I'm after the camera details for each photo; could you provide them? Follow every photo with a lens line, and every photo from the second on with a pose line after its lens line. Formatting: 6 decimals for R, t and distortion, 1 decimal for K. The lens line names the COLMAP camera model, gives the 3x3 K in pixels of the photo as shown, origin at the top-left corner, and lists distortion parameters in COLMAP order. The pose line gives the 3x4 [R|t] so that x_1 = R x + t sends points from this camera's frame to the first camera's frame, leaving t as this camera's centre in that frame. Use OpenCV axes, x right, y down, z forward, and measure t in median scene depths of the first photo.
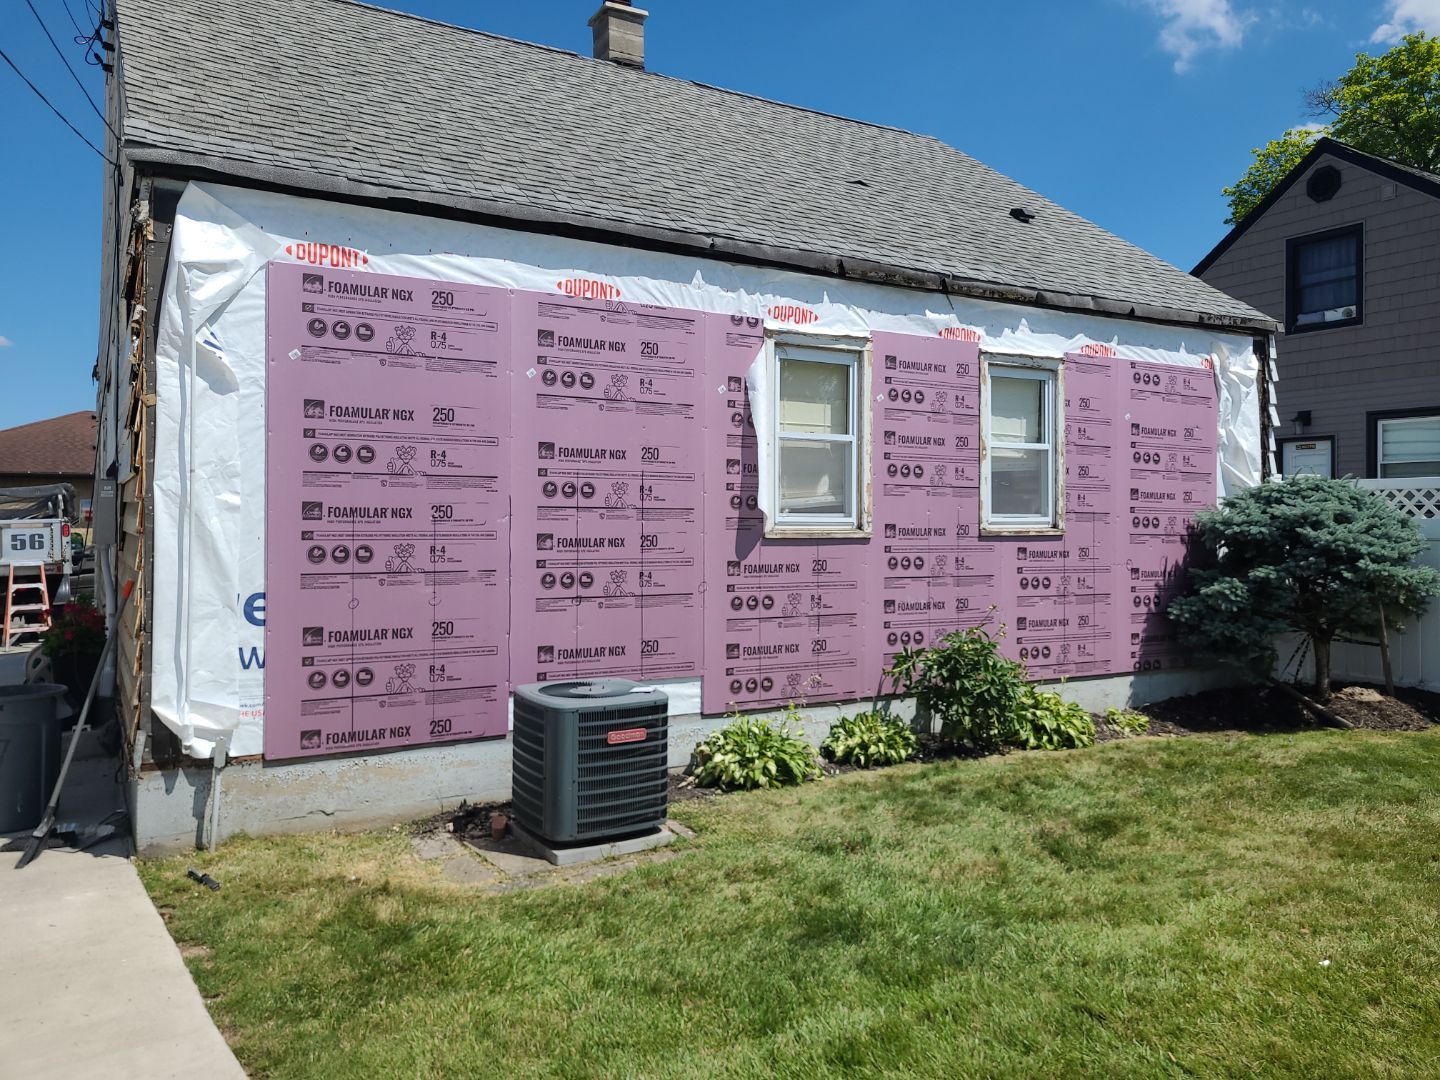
lens RADIAL K [[1090.6, 0, 730.6], [0, 1090.6, 504.0], [0, 0, 1]] dist [0.041565, -0.034647]
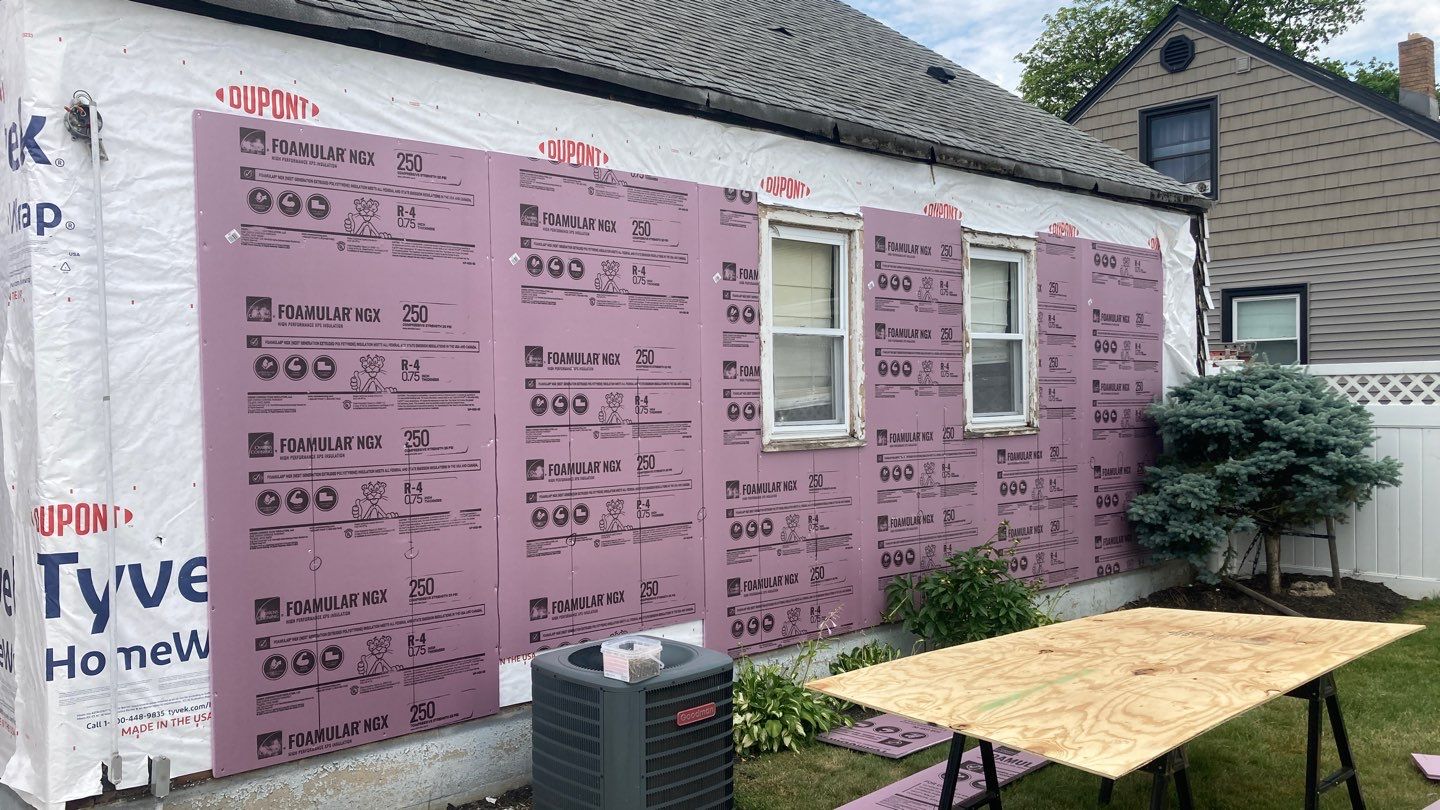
lens RADIAL K [[1177.9, 0, 703.4], [0, 1177.9, 420.8], [0, 0, 1]] dist [0.044130, -0.065885]
pose [[0.978631, -0.024418, 0.204168, -0.213162], [0.017222, 0.999169, 0.036951, -0.029915], [-0.204900, -0.032645, 0.978238, 0.122260]]
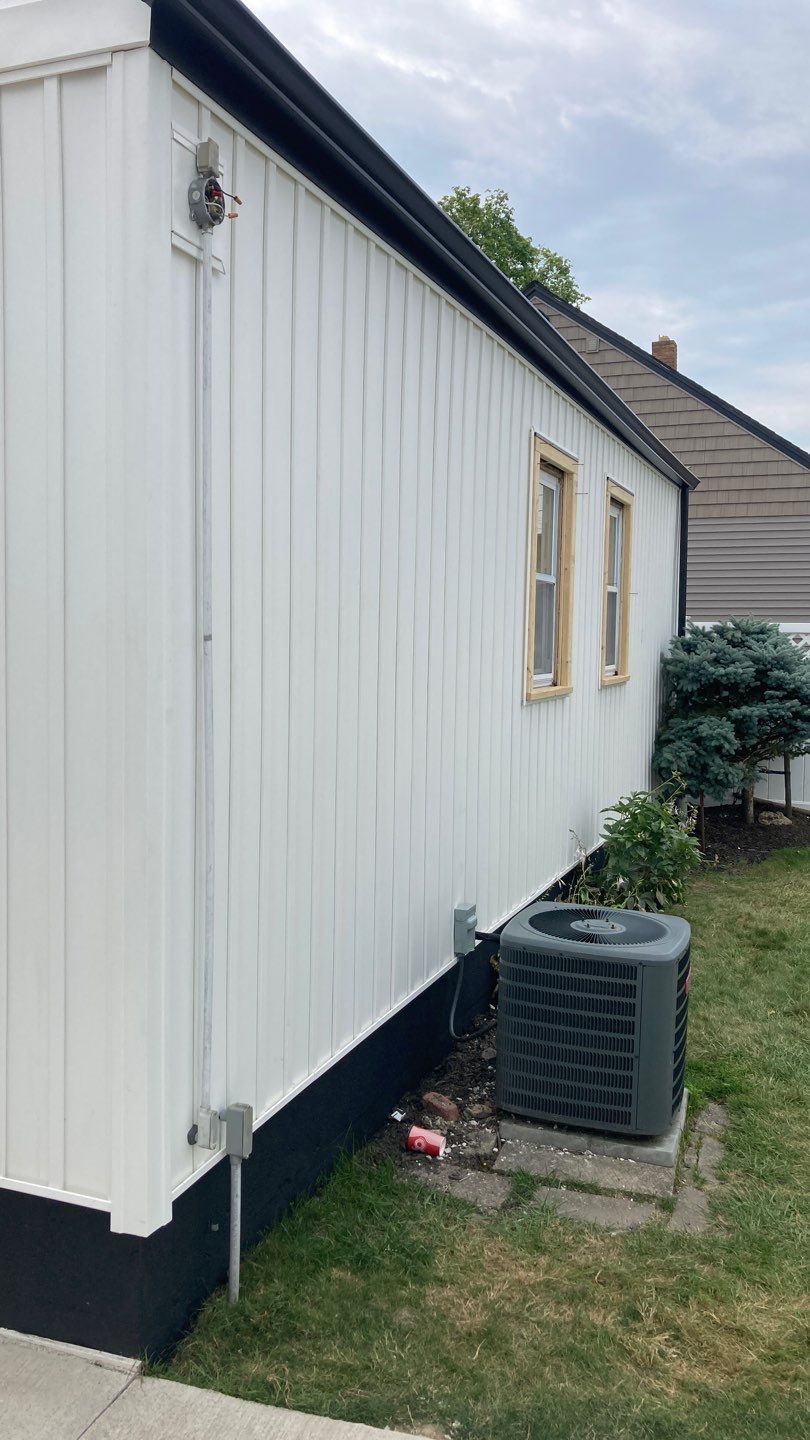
lens RADIAL K [[1177.9, 0, 398.0], [0, 1177.9, 696.3], [0, 0, 1]] dist [0.044130, -0.065885]
pose [[0.789059, -0.027778, 0.613689, -0.622174], [-0.019667, 0.997323, 0.070431, -0.036050], [-0.614002, -0.067644, 0.786400, 0.387329]]
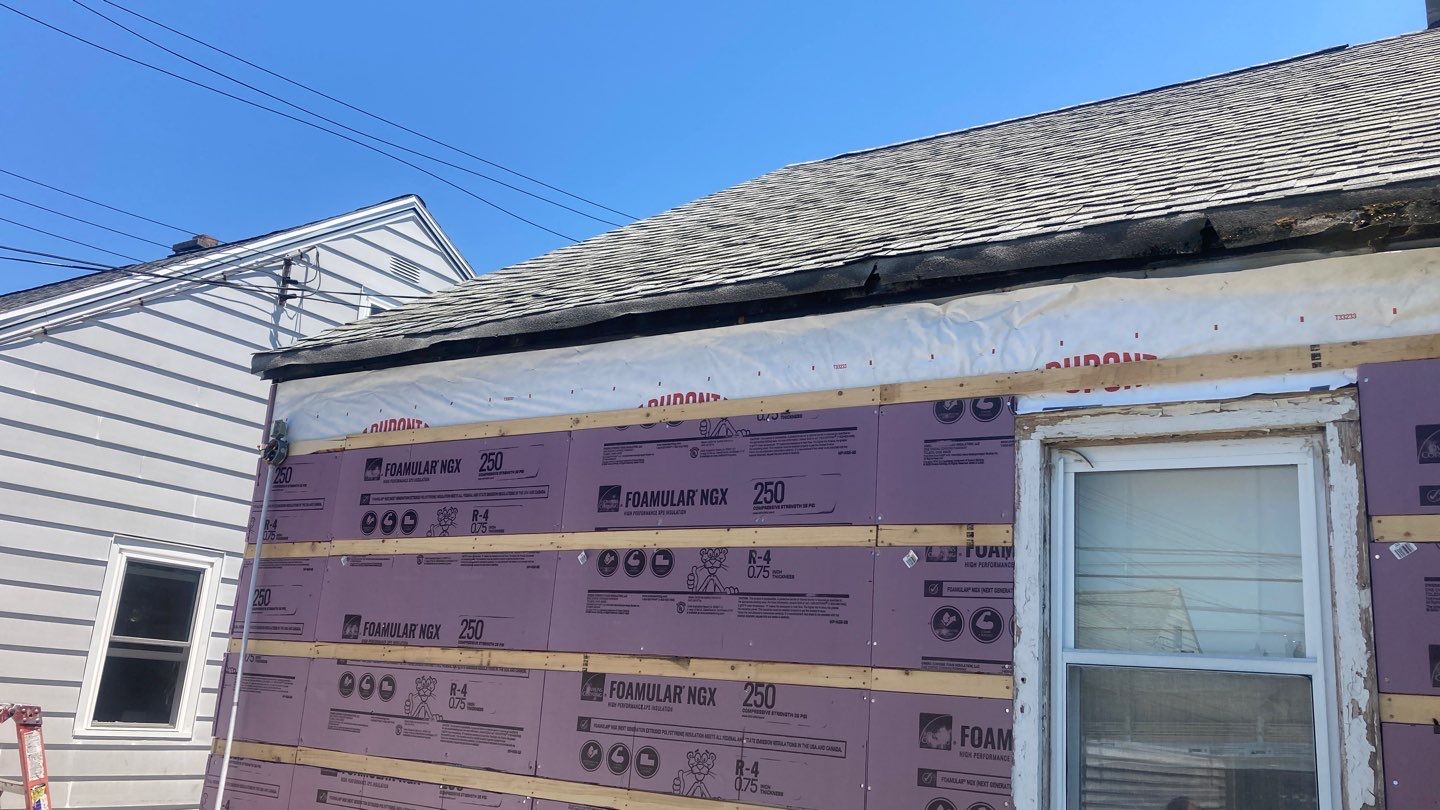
lens RADIAL K [[1177.9, 0, 720.9], [0, 1177.9, 391.3], [0, 0, 1]] dist [0.044130, -0.065885]
pose [[0.443872, -0.206206, -0.872042, 0.431640], [-0.059957, 0.964148, -0.258504, -0.039417], [0.894082, 0.167028, 0.415595, 0.731574]]
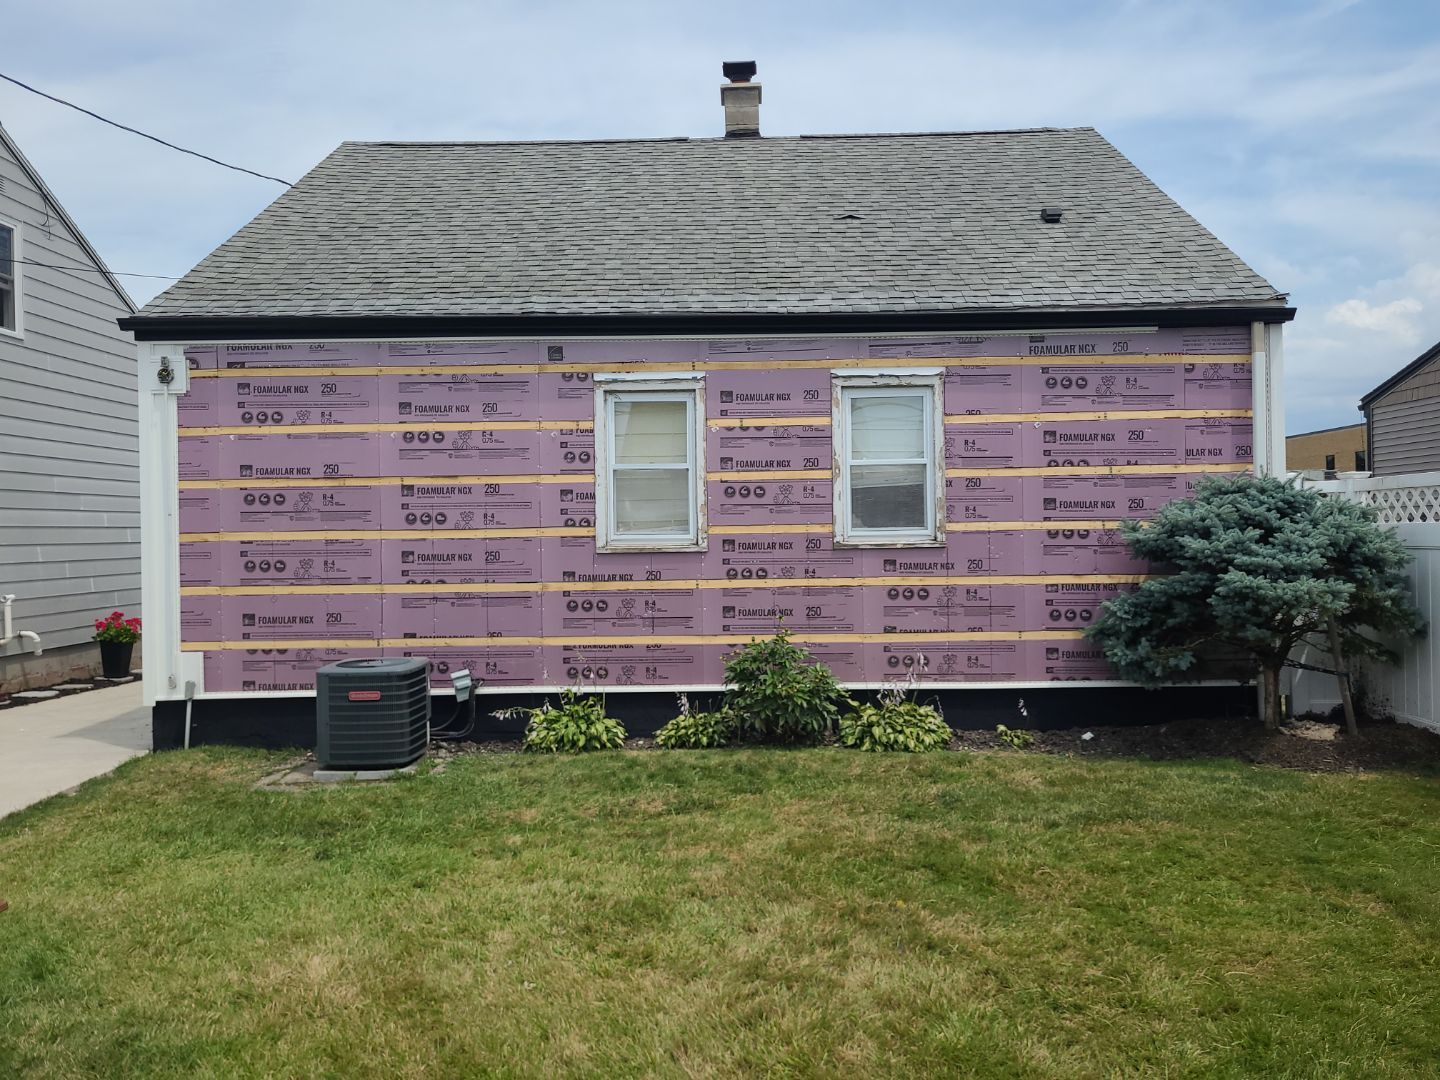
lens RADIAL K [[1090.6, 0, 728.8], [0, 1090.6, 527.5], [0, 0, 1]] dist [0.041565, -0.034647]
pose [[0.850913, -0.020357, -0.524912, 0.847435], [0.023743, 0.999718, -0.000283, 0.007156], [0.524770, -0.012222, 0.851157, 0.042983]]
